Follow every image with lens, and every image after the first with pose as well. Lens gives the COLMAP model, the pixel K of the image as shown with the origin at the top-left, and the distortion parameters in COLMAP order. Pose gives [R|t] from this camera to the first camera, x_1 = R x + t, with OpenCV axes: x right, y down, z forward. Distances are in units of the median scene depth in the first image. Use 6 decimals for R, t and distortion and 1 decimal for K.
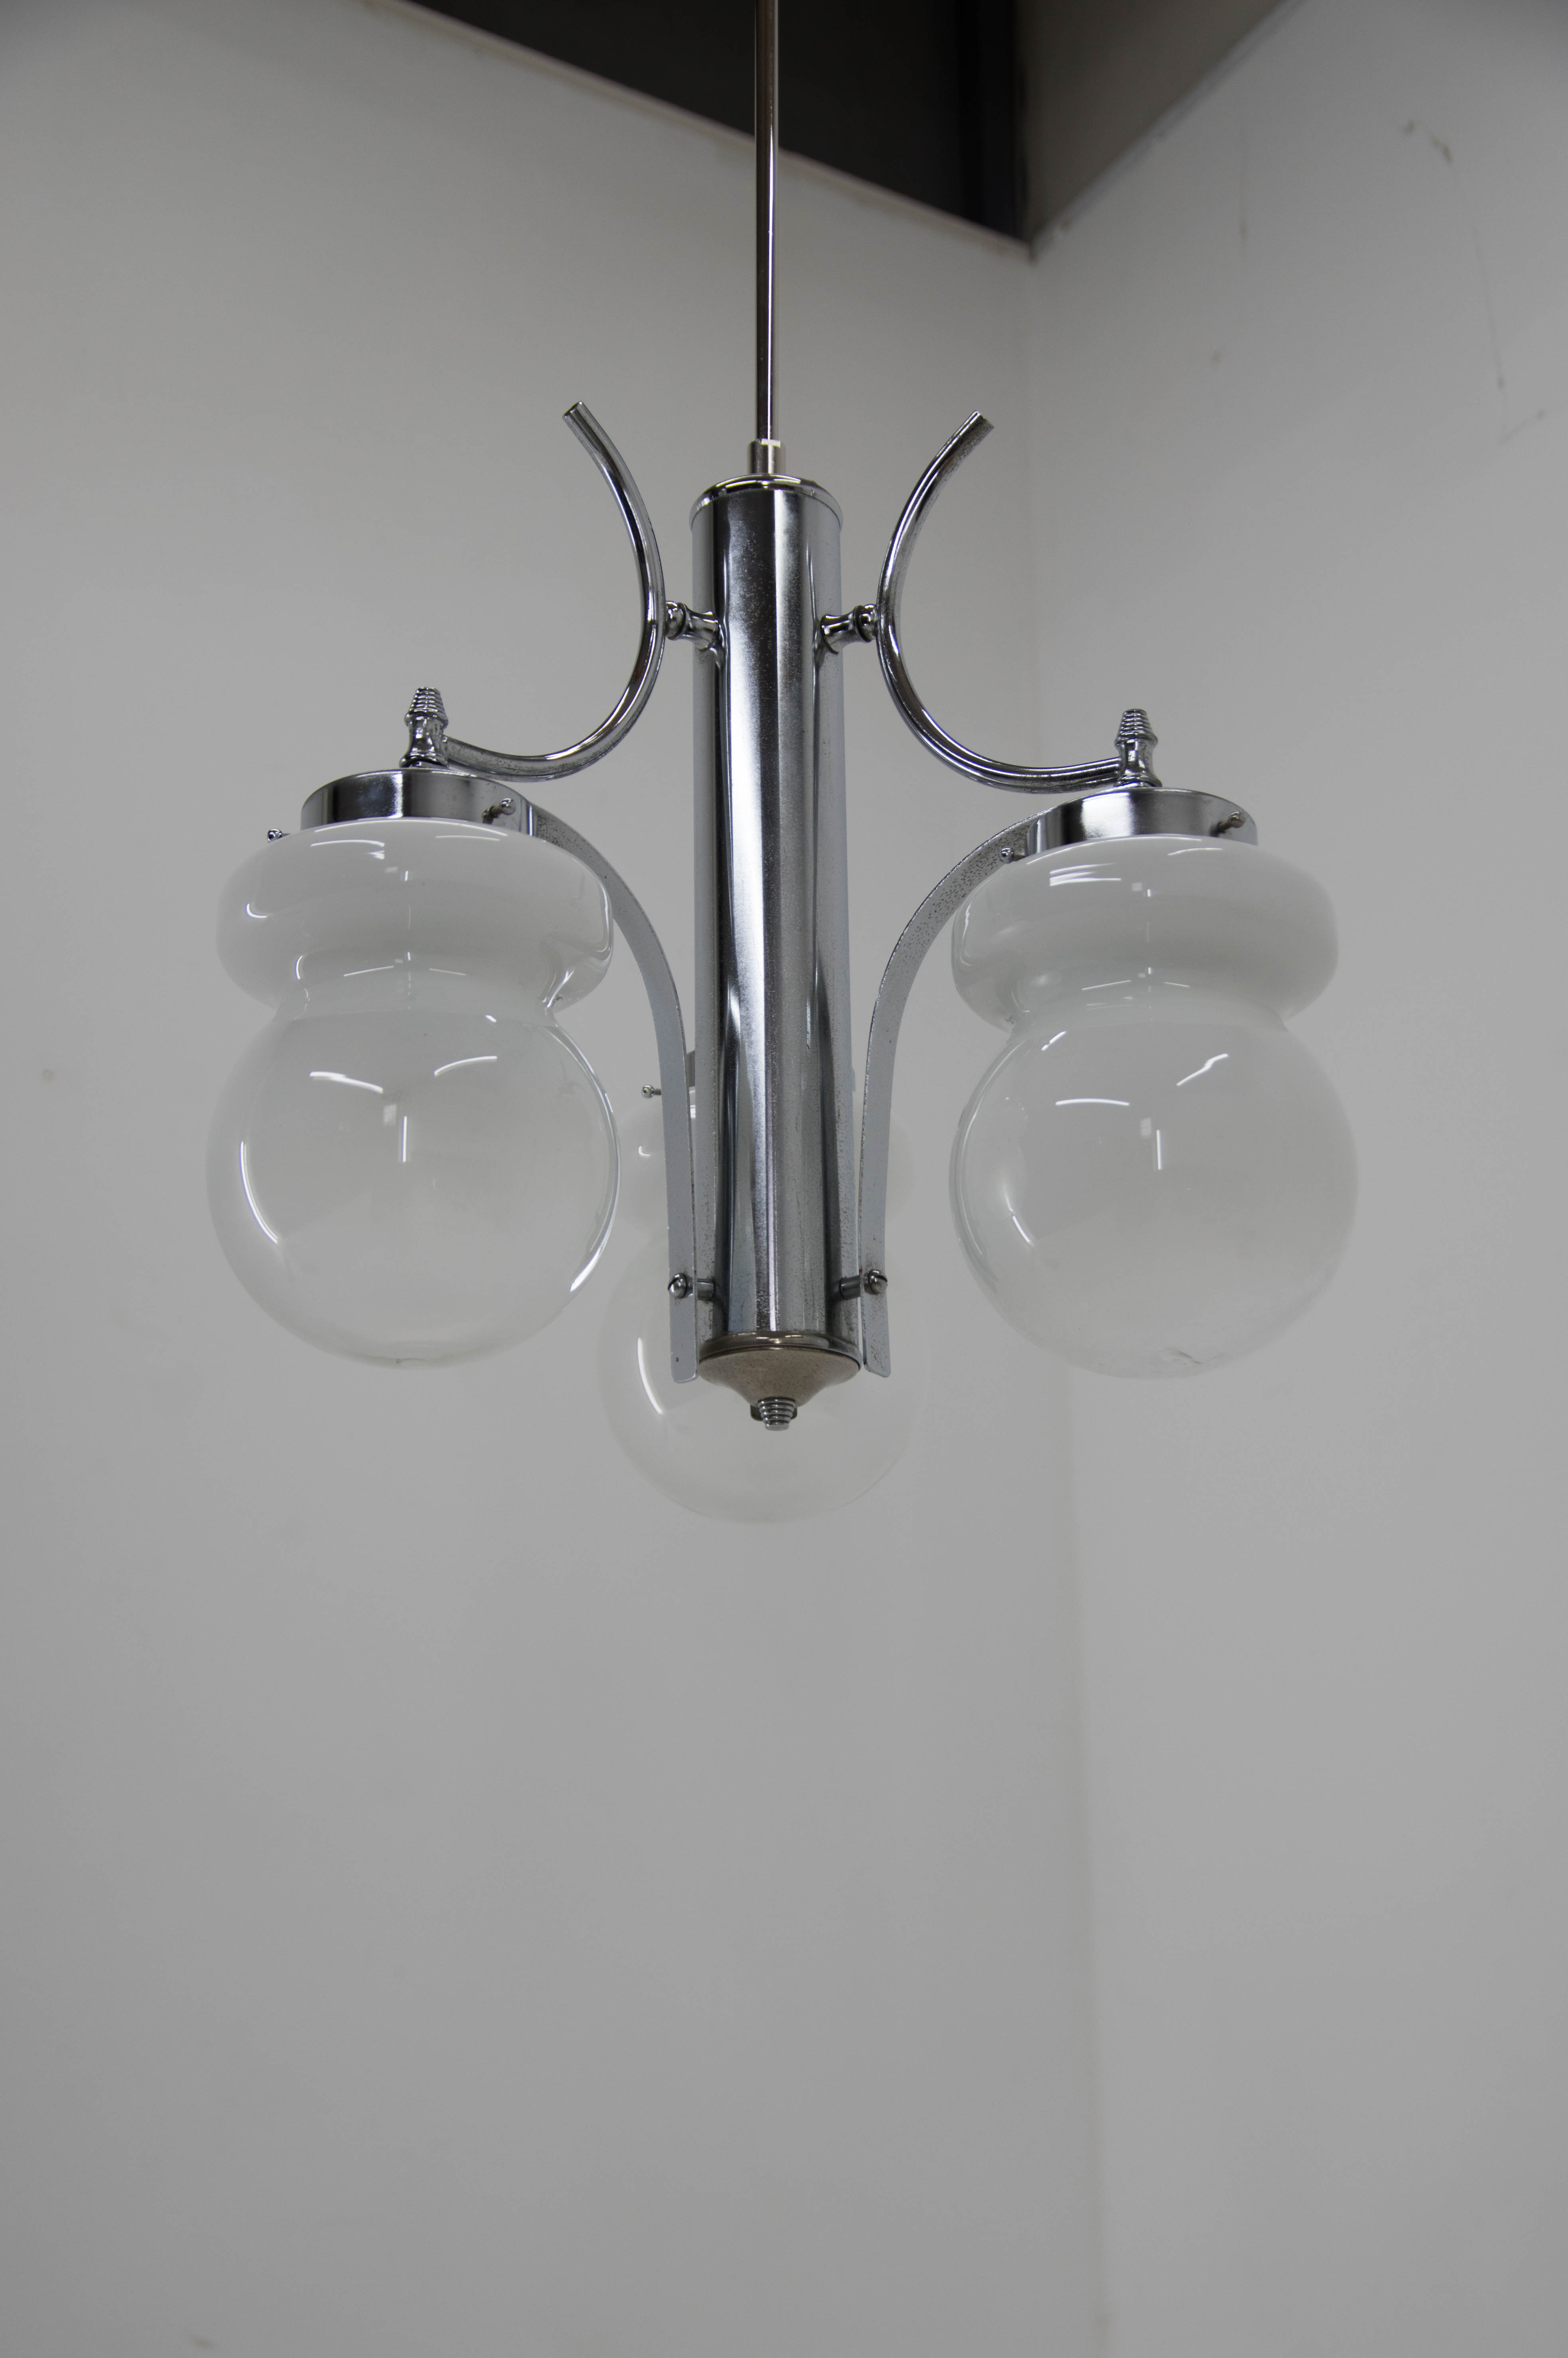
lens RADIAL K [[2916.5, 0, 847.8], [0, 2916.5, 1160.4], [0, 0, 1]] dist [0.181528, 0.000000]
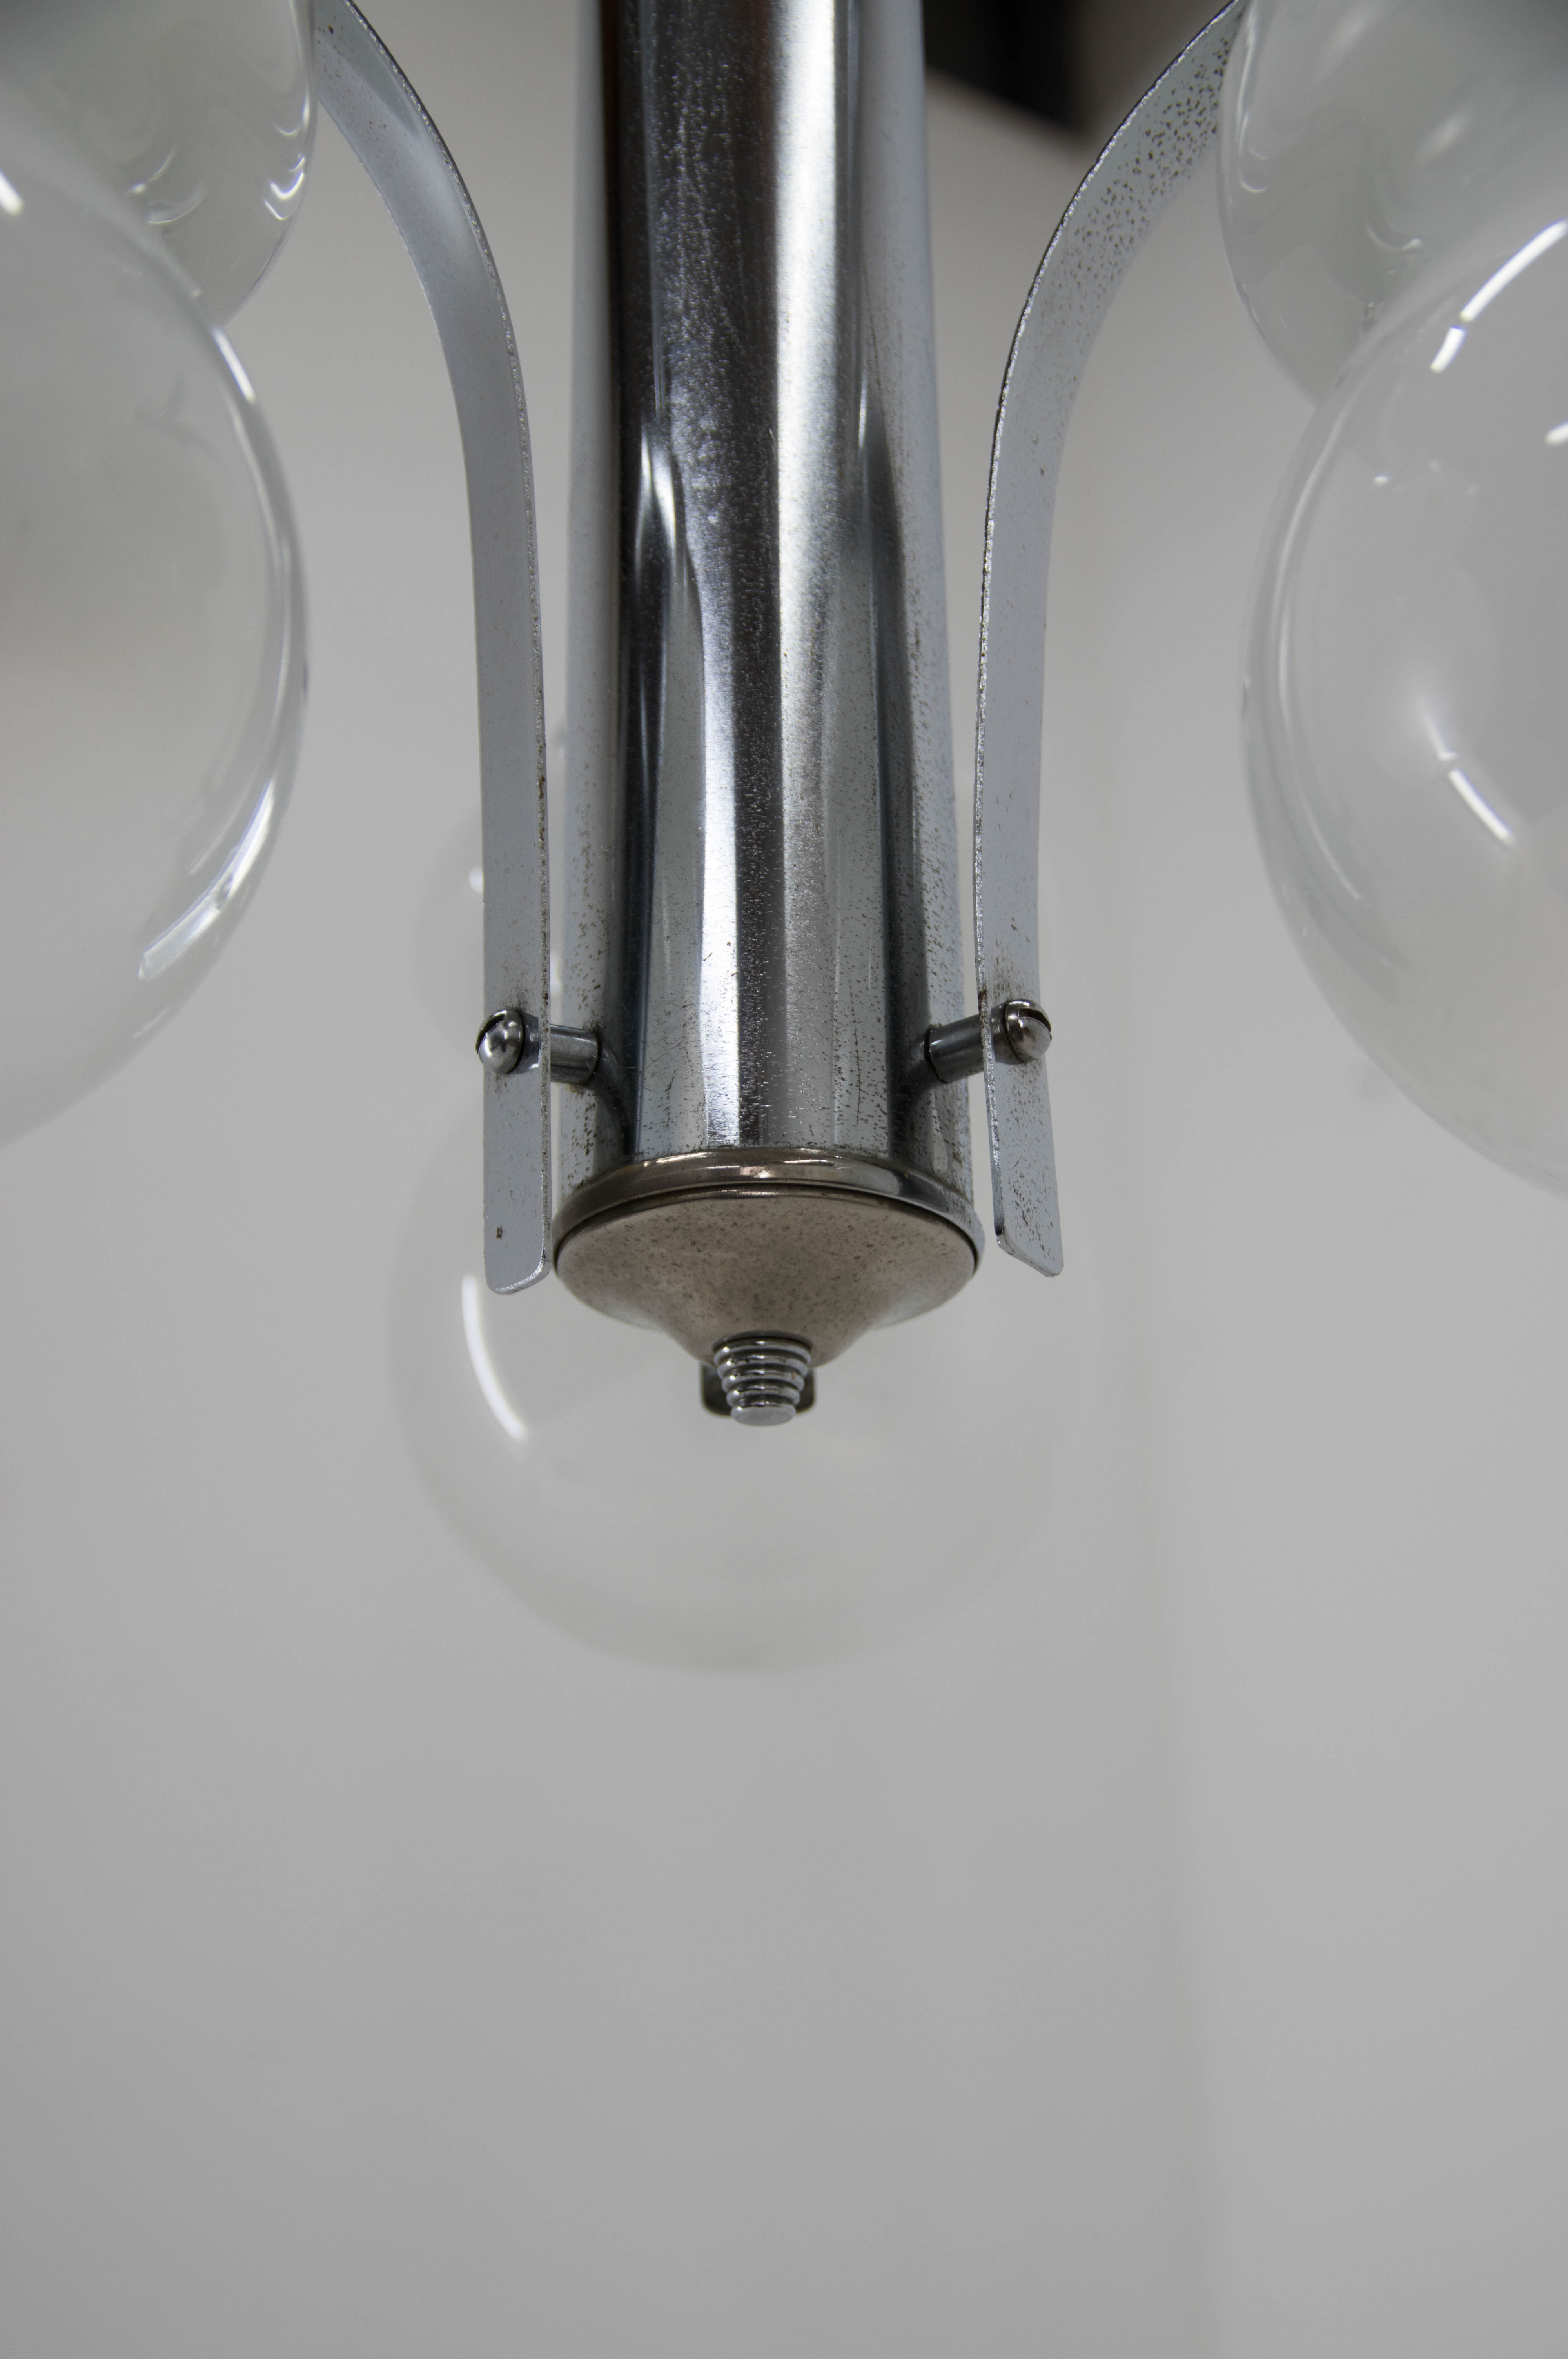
lens RADIAL K [[2917.3, 0, 785.2], [0, 2917.3, 1179.1], [0, 0, 1]] dist [0.181528, 0.000000]
pose [[0.999640, -0.004570, -0.026454, -0.011135], [0.003611, 0.999338, -0.036201, 0.074309], [0.026602, 0.036093, 0.998994, 0.616994]]
